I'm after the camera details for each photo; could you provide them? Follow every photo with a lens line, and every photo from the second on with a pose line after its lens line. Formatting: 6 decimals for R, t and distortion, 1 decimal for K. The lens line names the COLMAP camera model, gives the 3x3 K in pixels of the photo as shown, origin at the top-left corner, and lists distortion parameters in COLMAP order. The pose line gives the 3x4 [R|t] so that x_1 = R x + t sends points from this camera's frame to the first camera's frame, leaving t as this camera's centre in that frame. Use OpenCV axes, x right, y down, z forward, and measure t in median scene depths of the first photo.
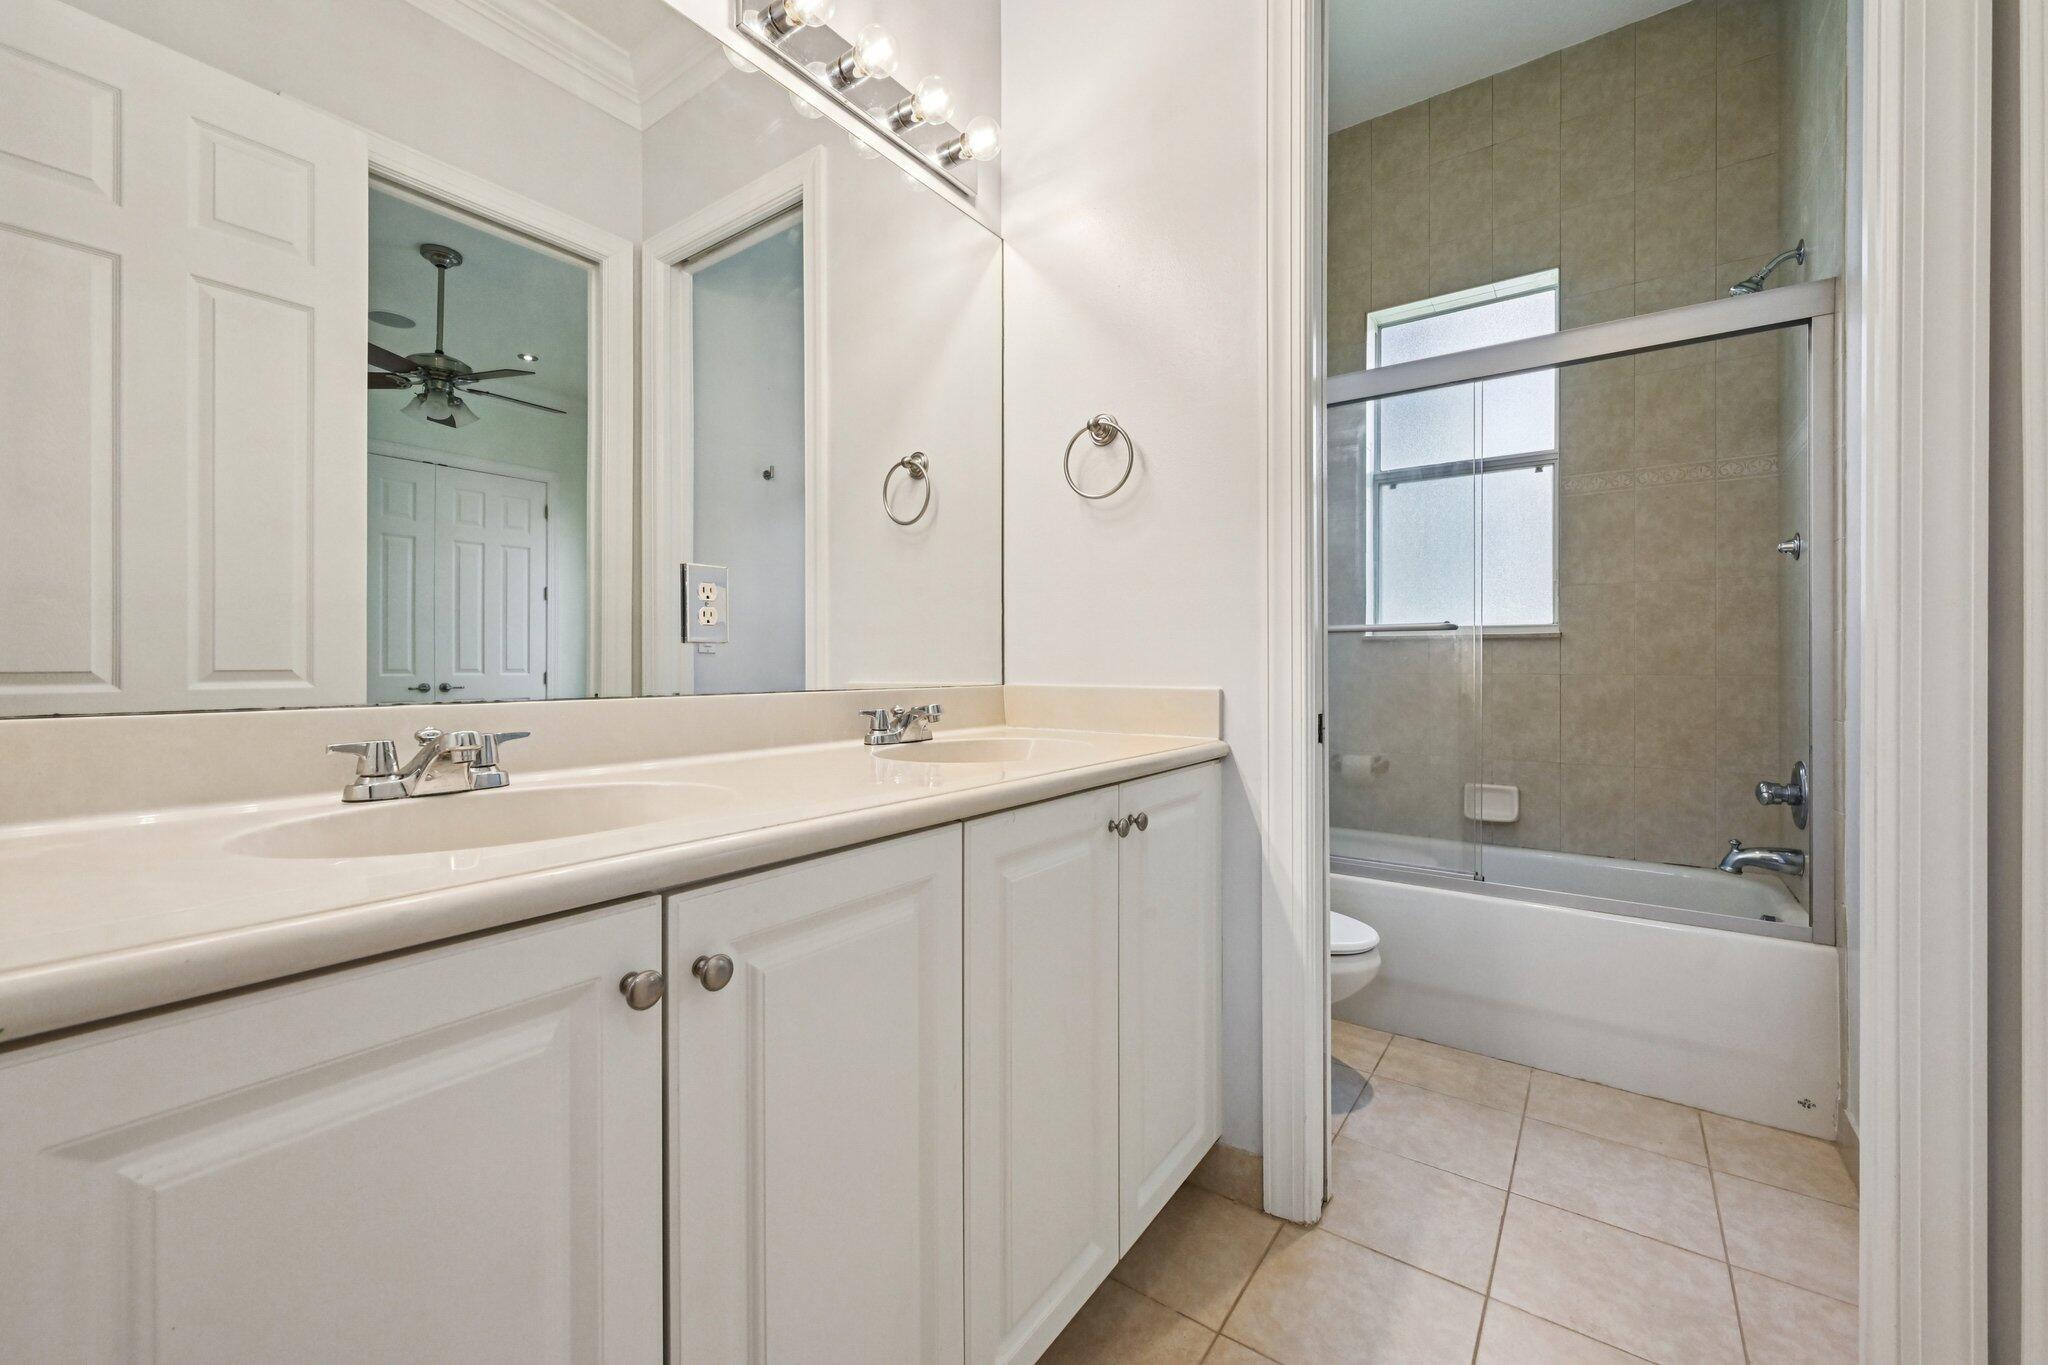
lens RADIAL K [[815.0, 0, 1023.8], [0, 815.0, 674.1], [0, 0, 1]] dist [0.000674, -0.000238]
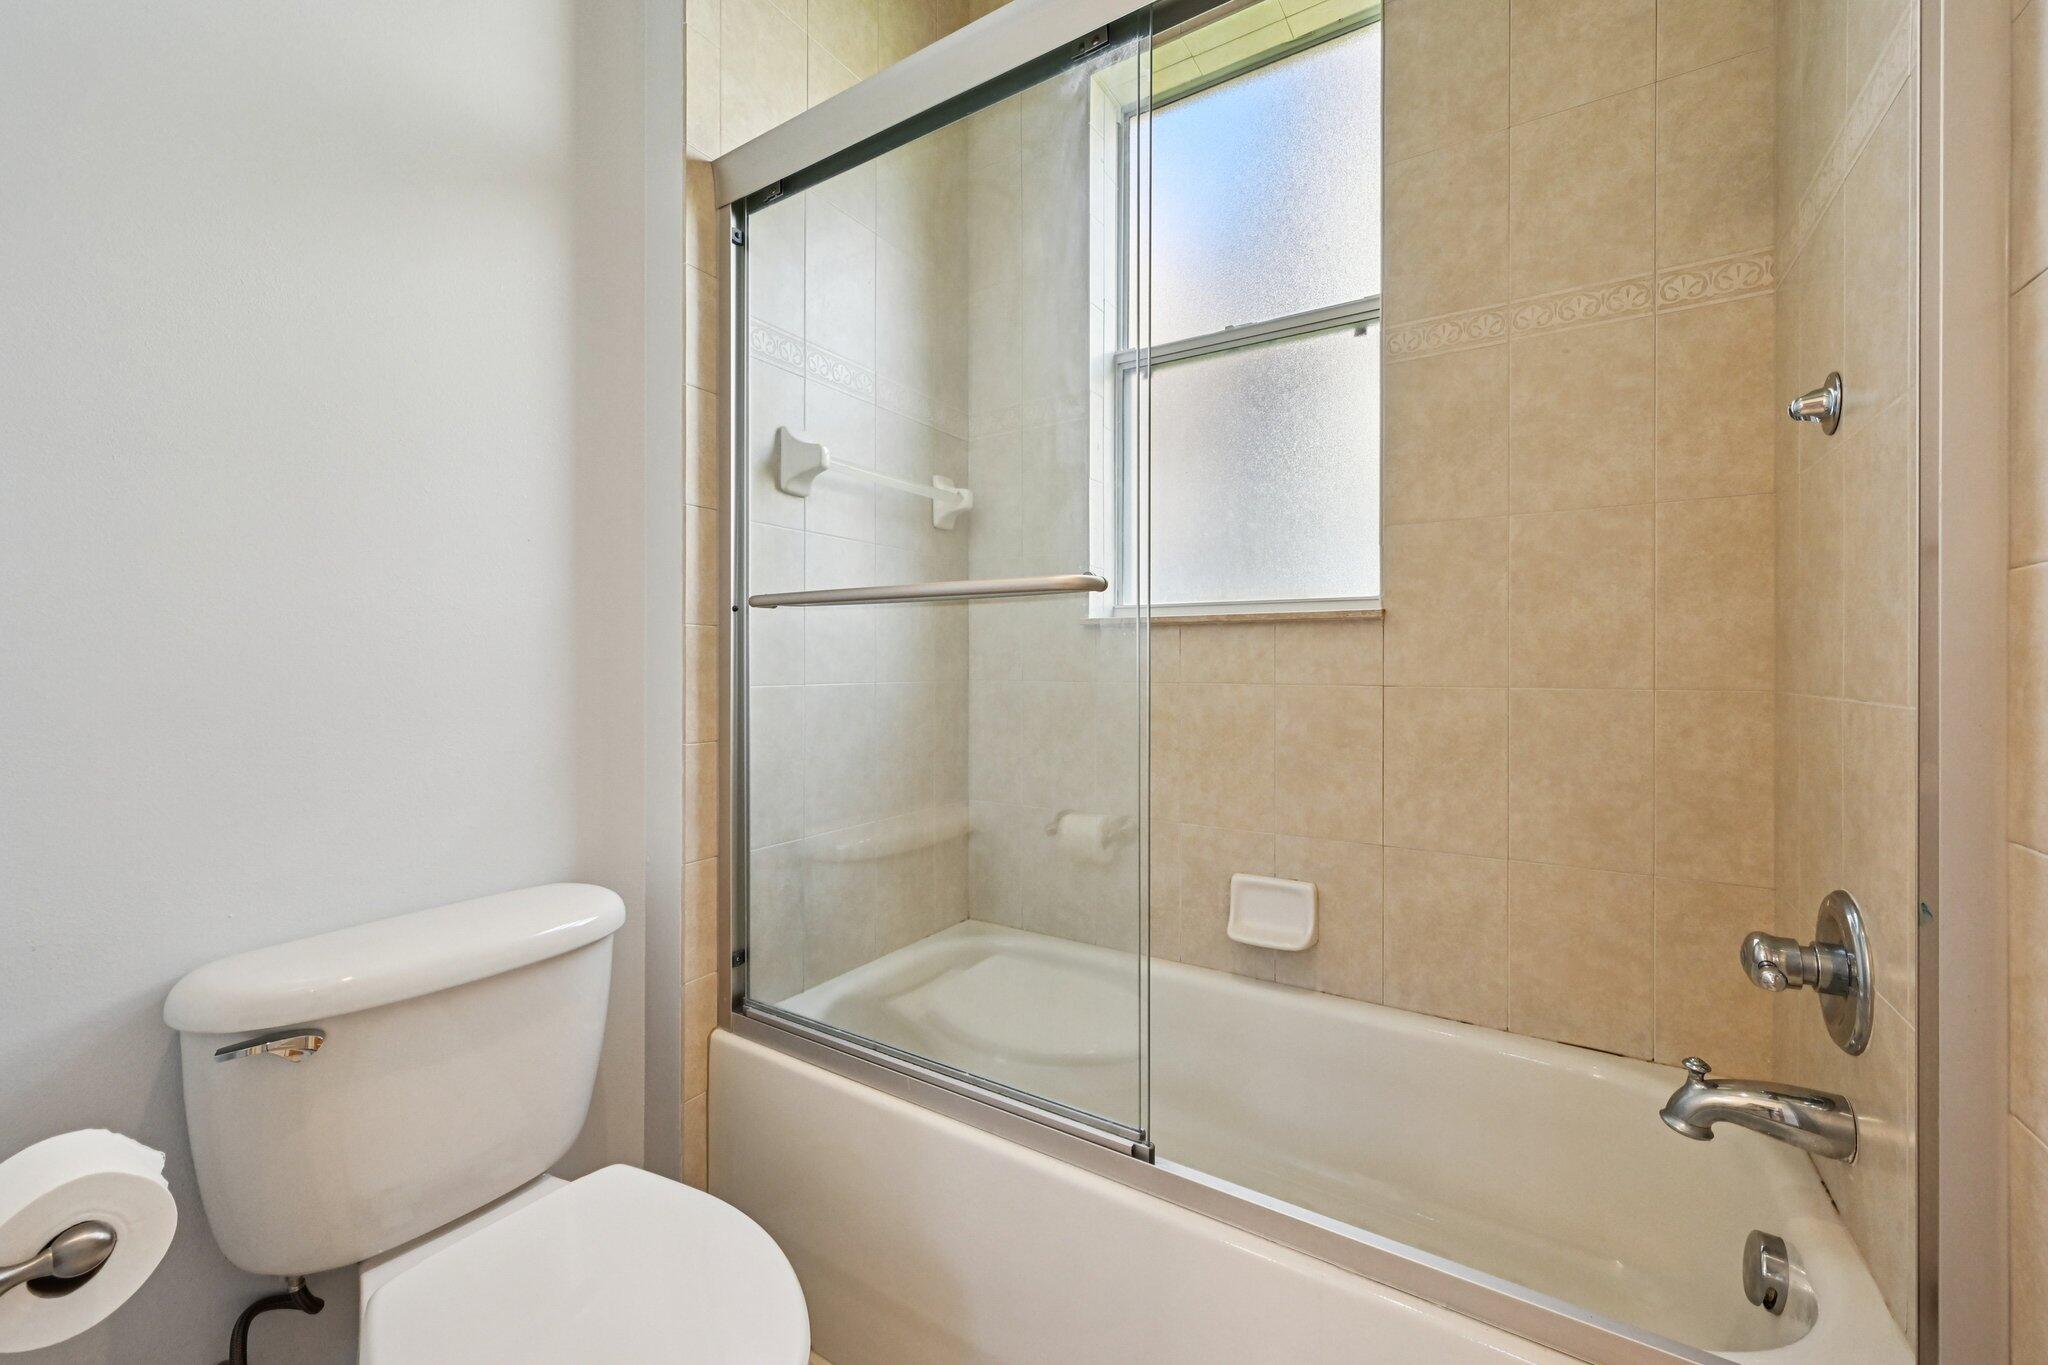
lens RADIAL K [[815.0, 0, 1023.8], [0, 815.0, 676.1], [0, 0, 1]] dist [0.000674, -0.000238]
pose [[0.998599, 0.003542, 0.052803, 0.415224], [-0.003501, 0.999993, -0.000882, -0.004647], [-0.052805, 0.000696, 0.998605, 0.496191]]
